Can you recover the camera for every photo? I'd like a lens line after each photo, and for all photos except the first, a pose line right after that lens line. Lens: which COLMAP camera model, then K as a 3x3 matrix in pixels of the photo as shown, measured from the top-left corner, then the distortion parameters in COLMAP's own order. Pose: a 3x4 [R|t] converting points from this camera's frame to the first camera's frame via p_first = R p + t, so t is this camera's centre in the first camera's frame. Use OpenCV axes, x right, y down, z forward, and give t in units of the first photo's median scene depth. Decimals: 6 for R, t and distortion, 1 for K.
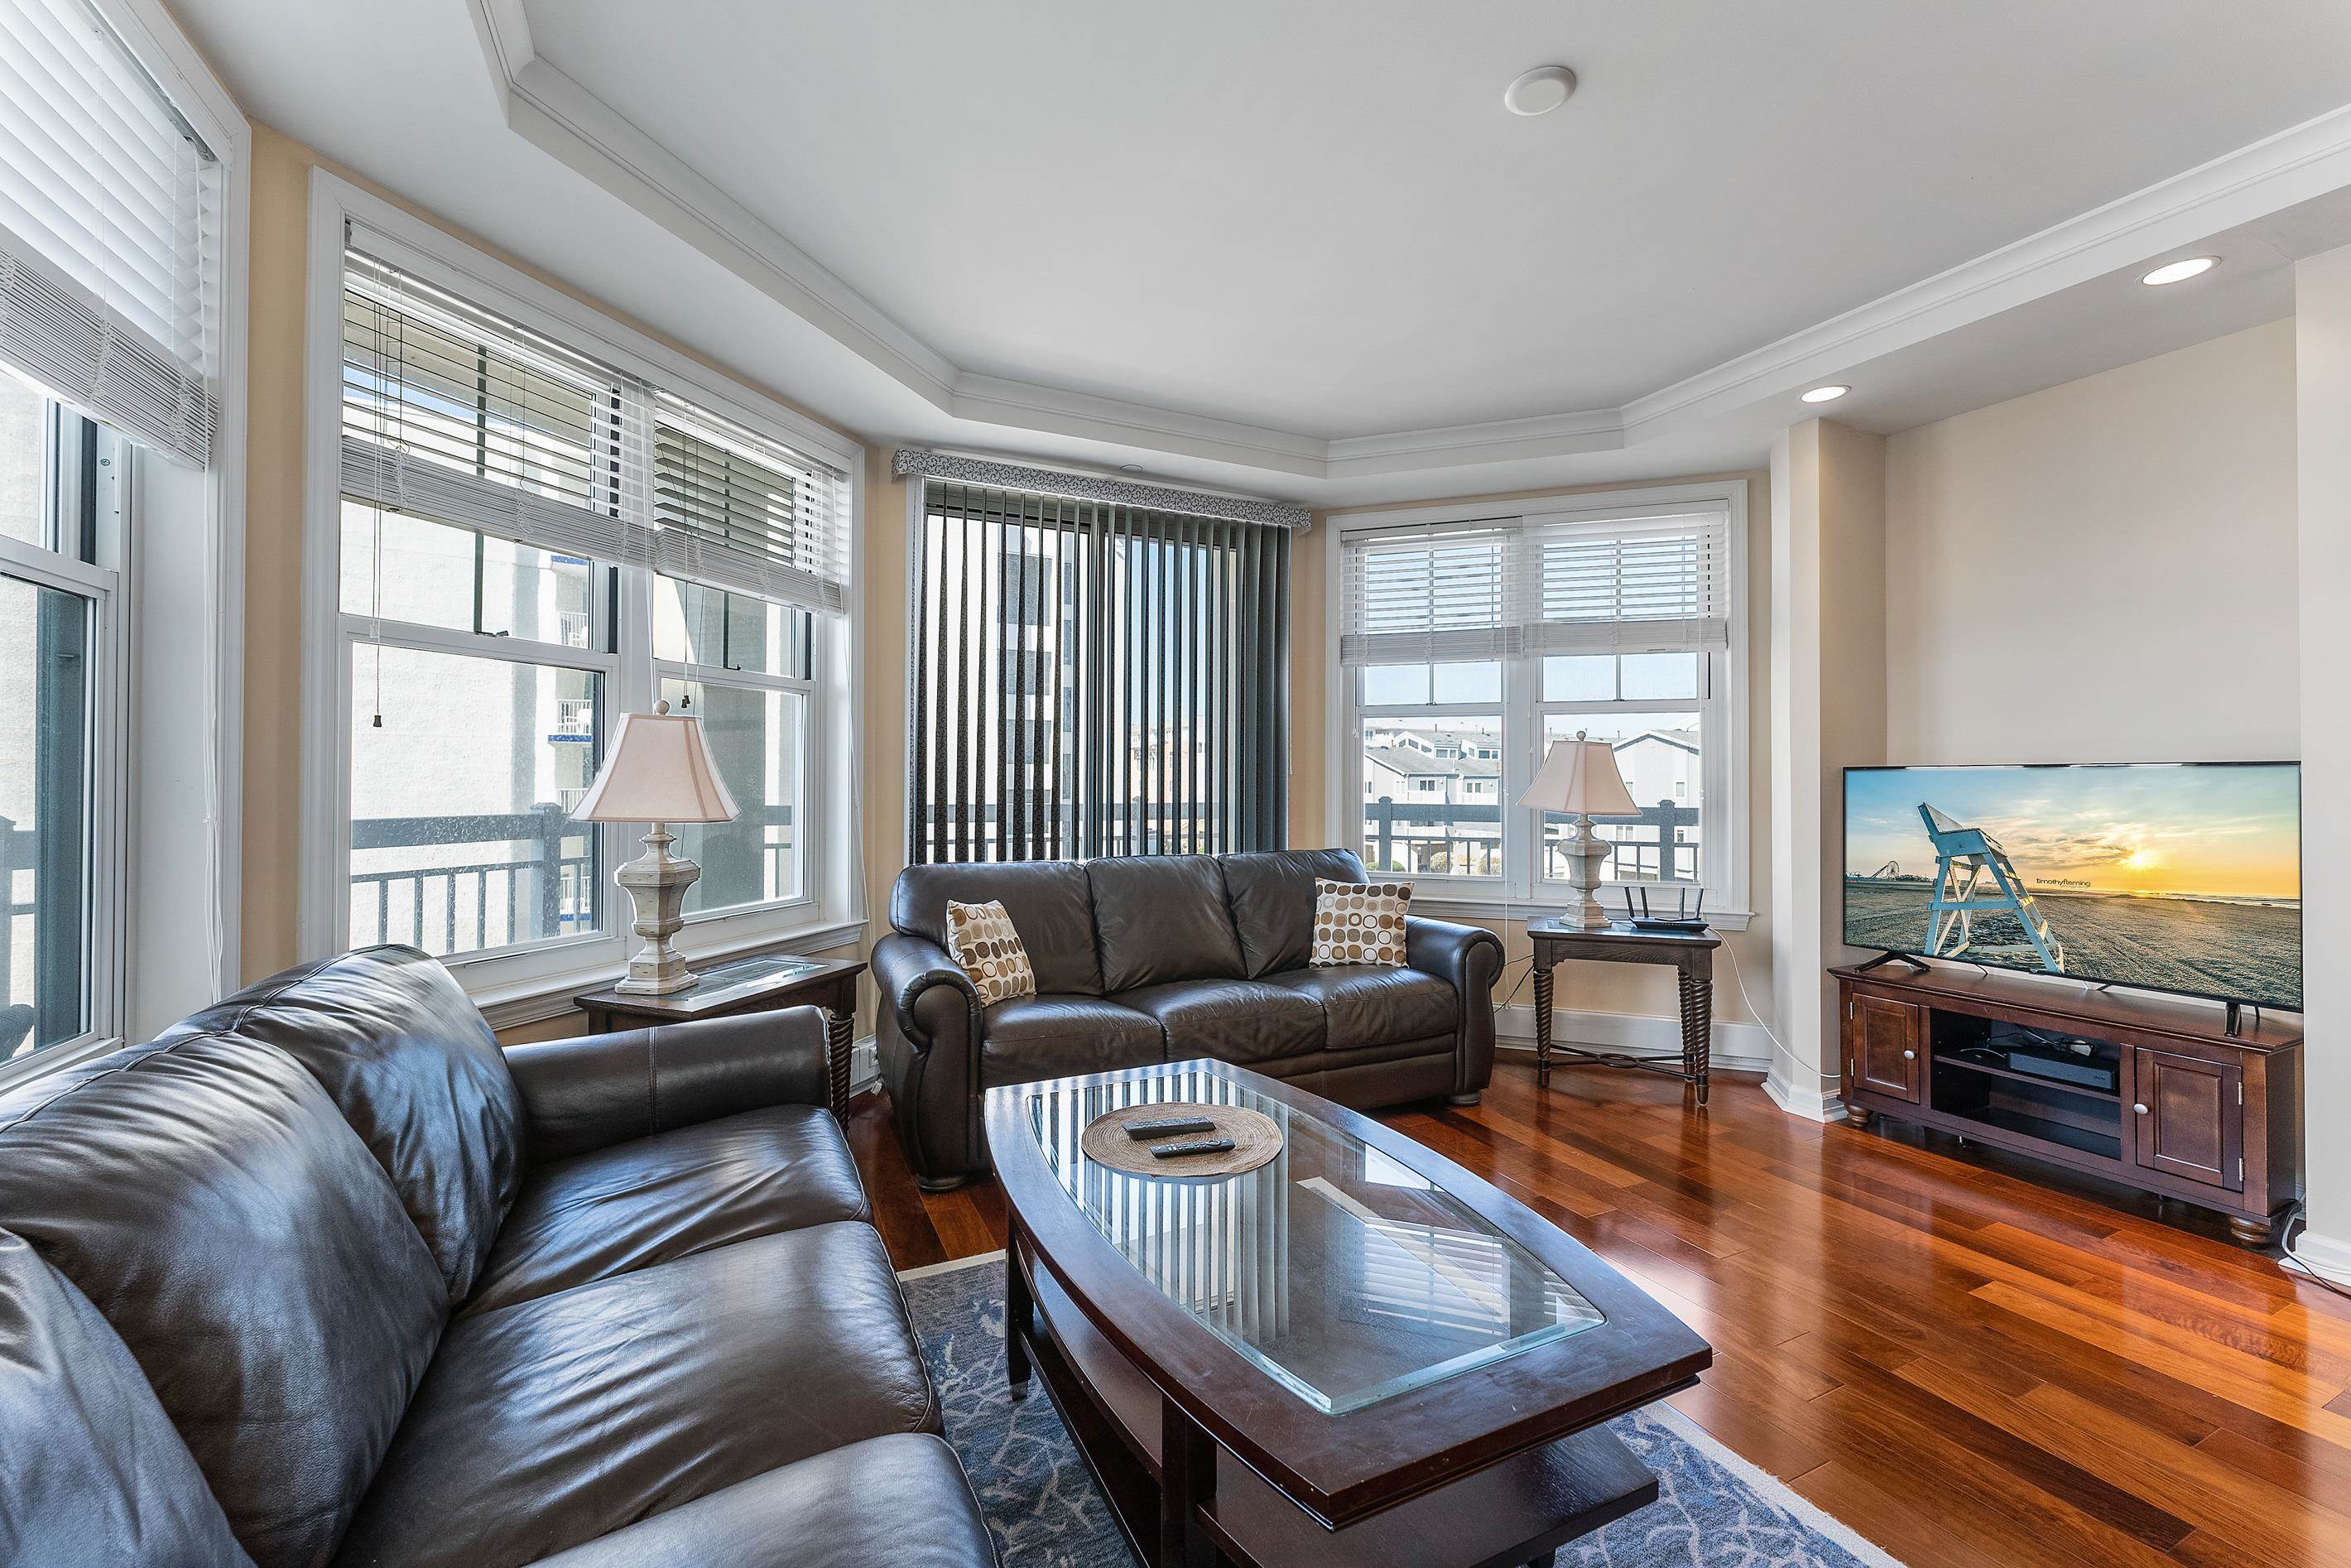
lens RADIAL K [[949.2, 0, 1180.7], [0, 949.2, 779.6], [0, 0, 1]] dist [0.000703, 0.000065]
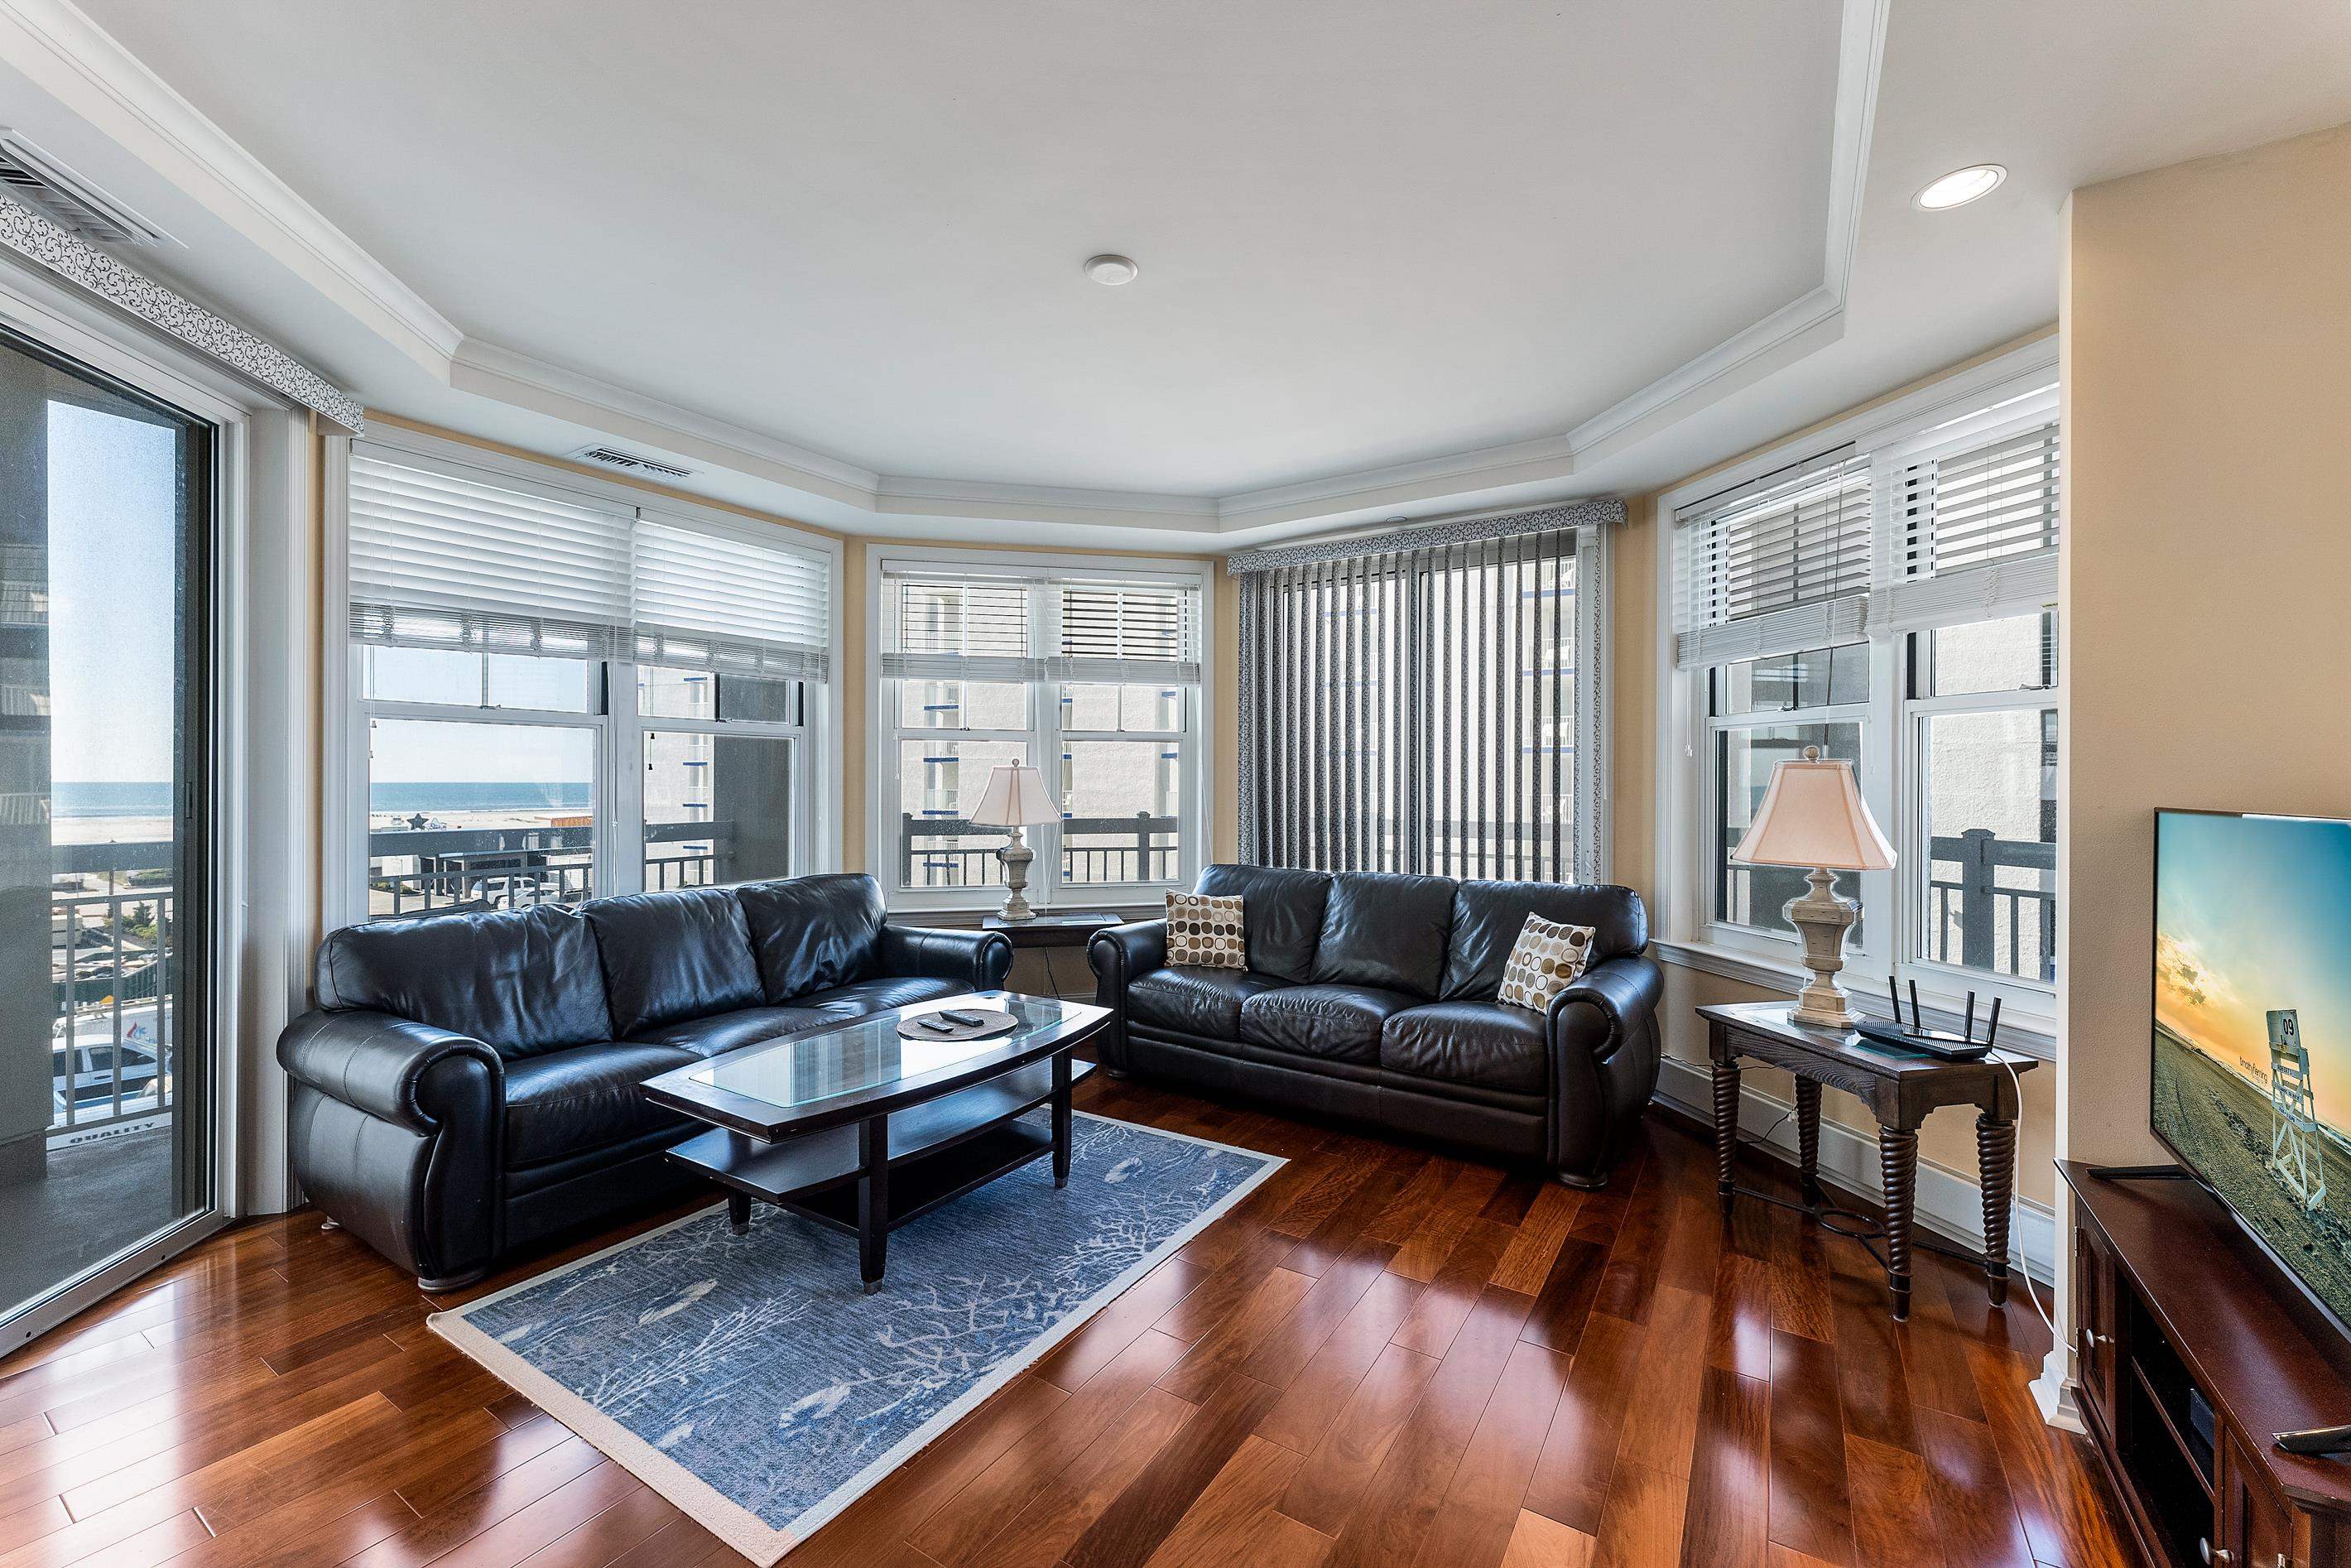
lens RADIAL K [[963.8, 0, 1175.5], [0, 963.8, 784.0], [0, 0, 1]] dist [-0.000383, -0.000087]
pose [[0.523571, 0.002689, -0.851978, 0.798388], [-0.000207, 0.999995, 0.003029, -0.026351], [0.851982, -0.001409, 0.523569, 0.212217]]
